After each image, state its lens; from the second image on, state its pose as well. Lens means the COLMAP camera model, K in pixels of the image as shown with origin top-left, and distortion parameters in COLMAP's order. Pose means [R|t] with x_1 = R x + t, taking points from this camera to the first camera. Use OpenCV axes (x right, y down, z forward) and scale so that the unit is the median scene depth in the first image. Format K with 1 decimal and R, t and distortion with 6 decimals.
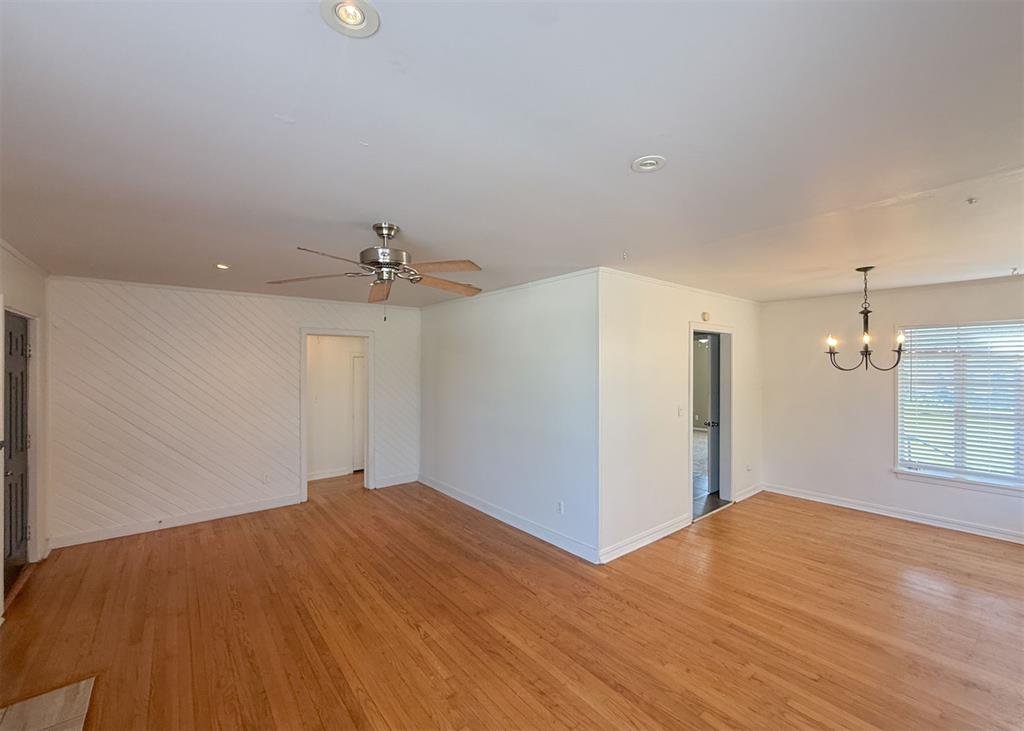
lens RADIAL K [[419.5, 0, 513.4], [0, 419.5, 365.7], [0, 0, 1]] dist [-0.008842, 0.000749]
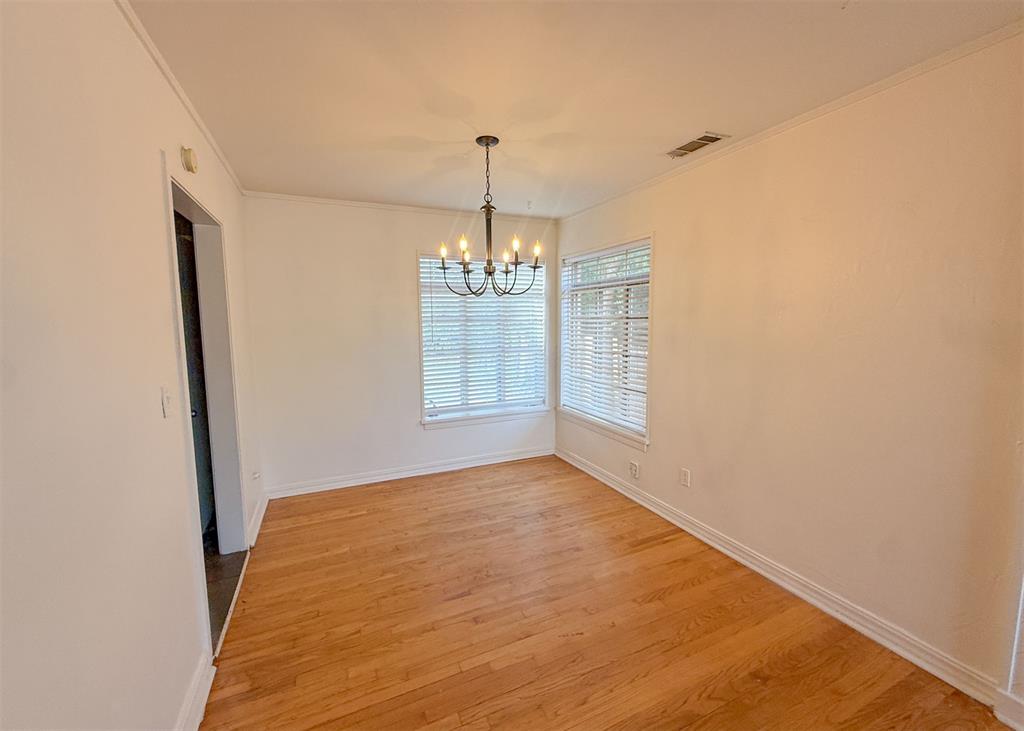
lens RADIAL K [[419.5, 0, 513.6], [0, 419.5, 365.2], [0, 0, 1]] dist [-0.008842, 0.000749]
pose [[0.251083, -0.105924, 0.962153, 0.115884], [0.004434, 0.994110, 0.108285, 0.034143], [-0.967955, -0.022922, 0.250074, 0.519421]]
